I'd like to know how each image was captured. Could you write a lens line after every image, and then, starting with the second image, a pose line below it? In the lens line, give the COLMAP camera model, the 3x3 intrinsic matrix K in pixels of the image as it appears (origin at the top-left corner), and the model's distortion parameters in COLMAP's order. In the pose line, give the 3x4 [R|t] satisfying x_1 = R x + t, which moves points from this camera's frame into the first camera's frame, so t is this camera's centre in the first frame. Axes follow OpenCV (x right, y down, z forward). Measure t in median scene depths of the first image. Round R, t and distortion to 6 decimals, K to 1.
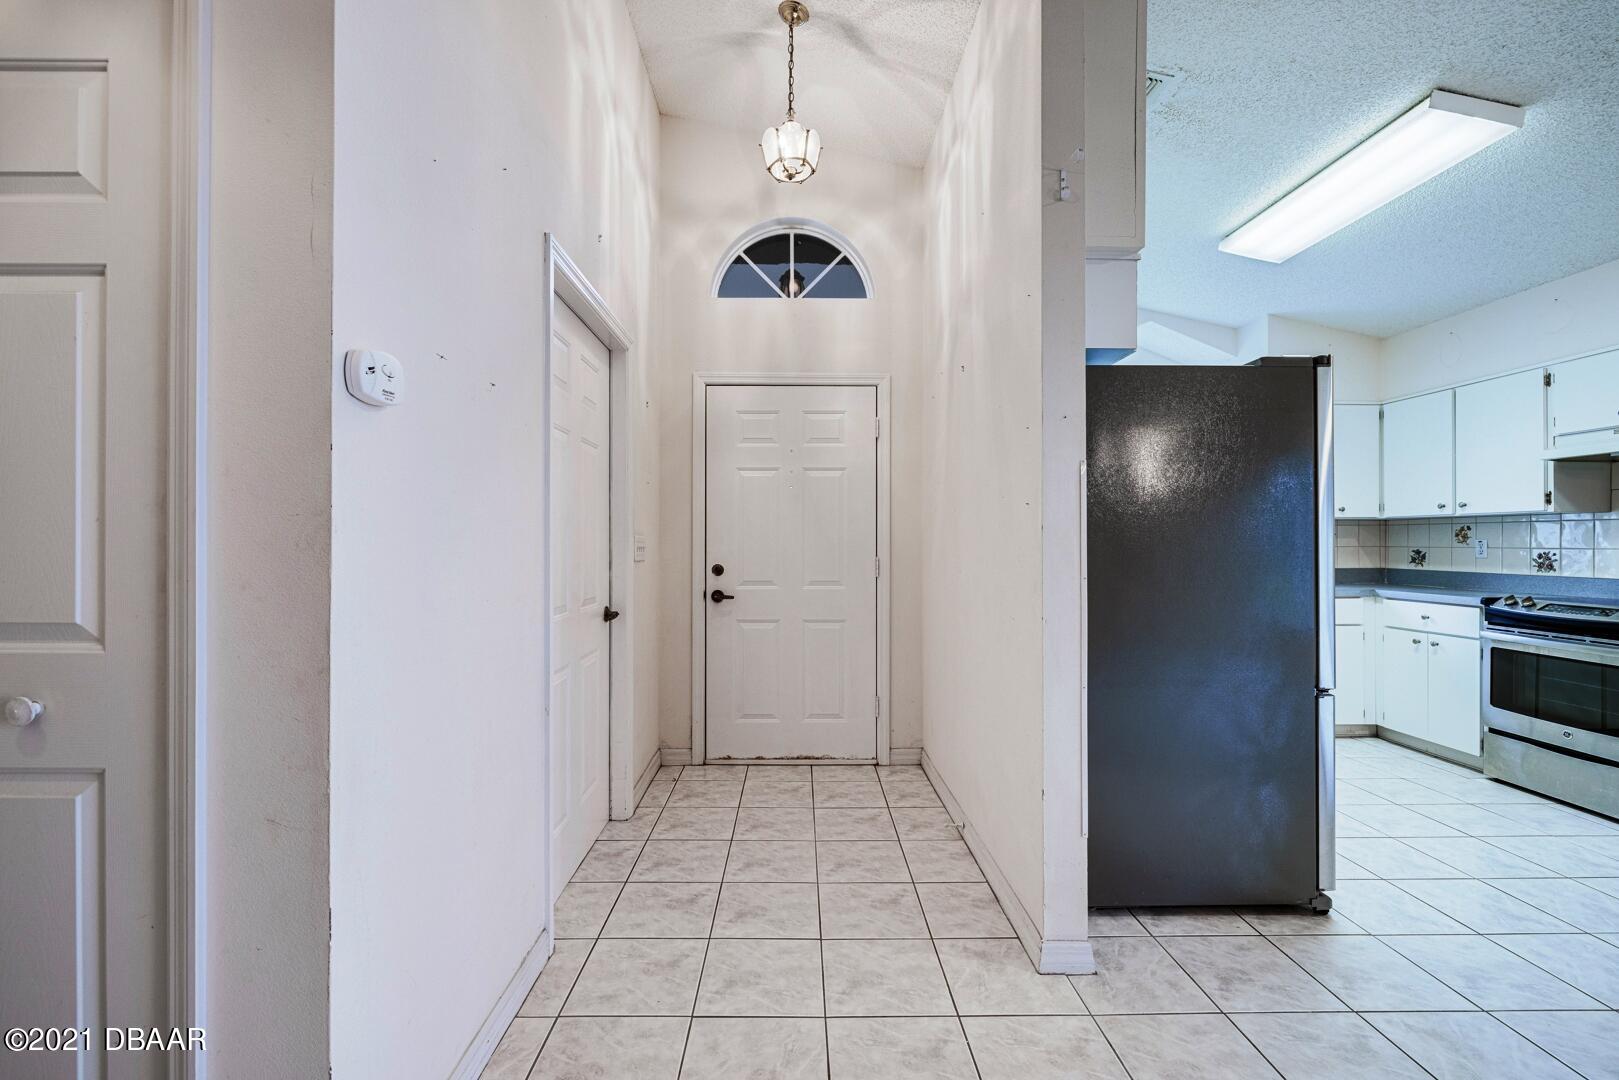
lens RADIAL K [[676.3, 0, 807.1], [0, 676.3, 540.9], [0, 0, 1]] dist [-0.001090, -0.000541]
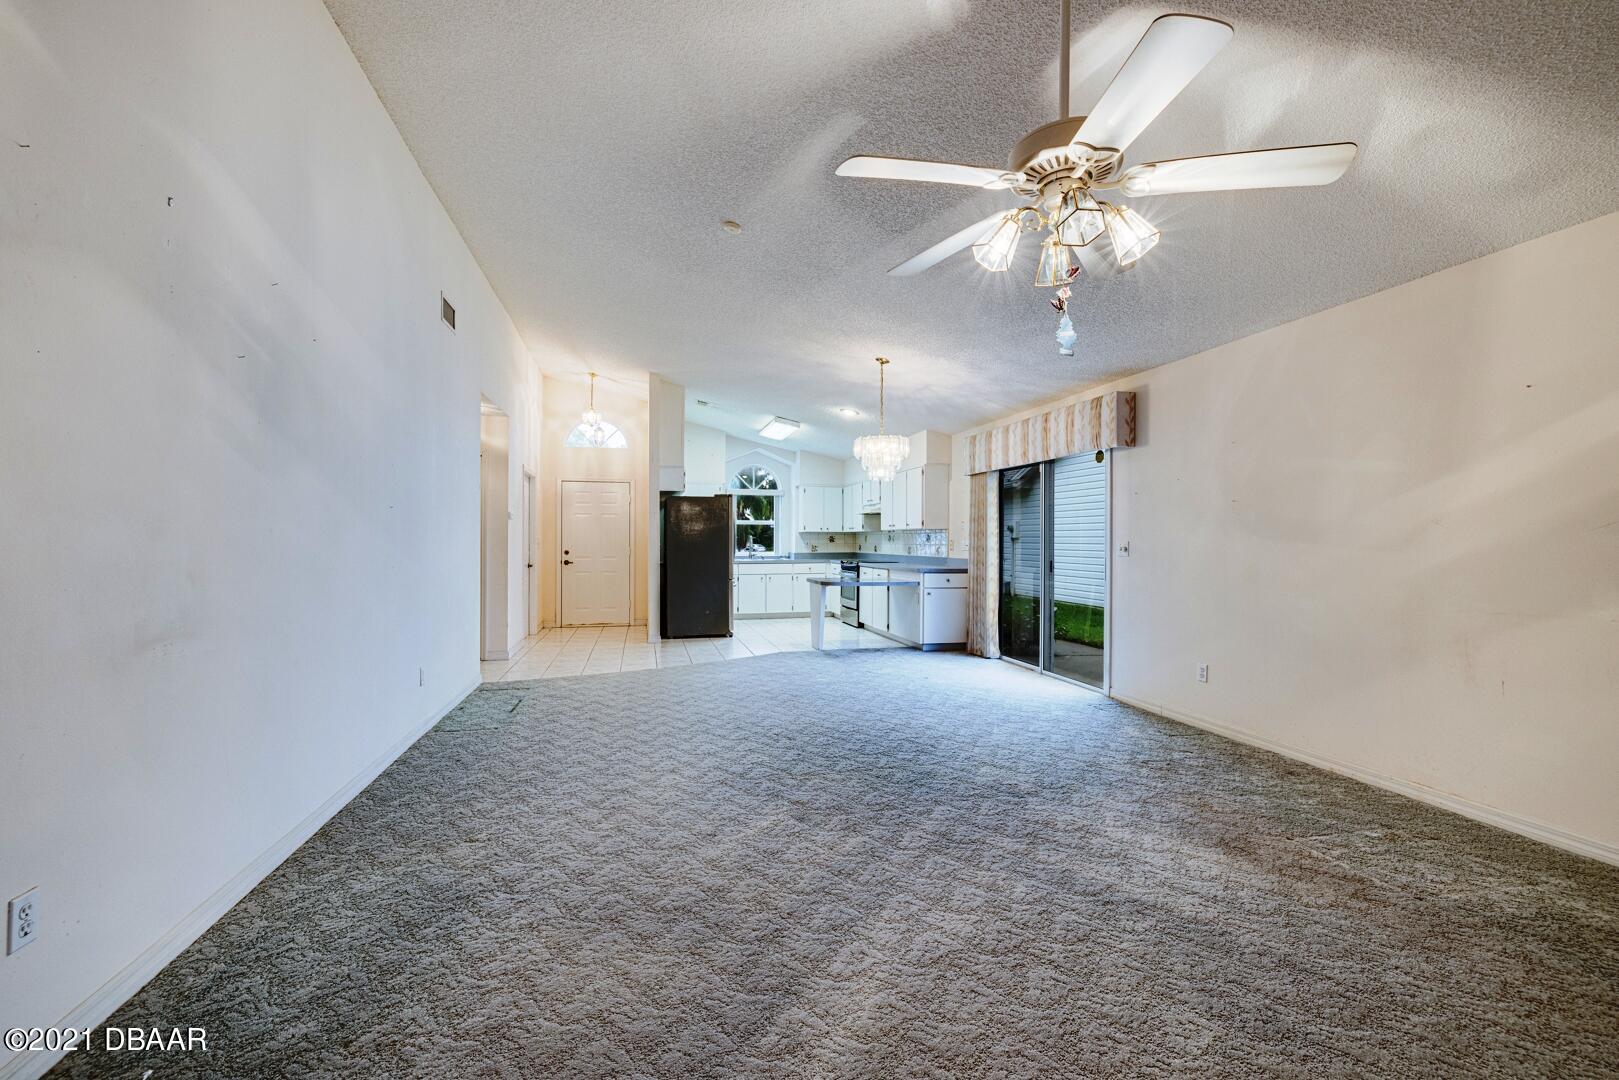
lens RADIAL K [[676.3, 0, 800.6], [0, 676.3, 540.1], [0, 0, 1]] dist [-0.001090, -0.000541]
pose [[0.975238, 0.000932, 0.221155, 0.180297], [-0.000811, 0.999999, -0.000639, -0.003025], [-0.221156, 0.000444, 0.975238, -1.833092]]
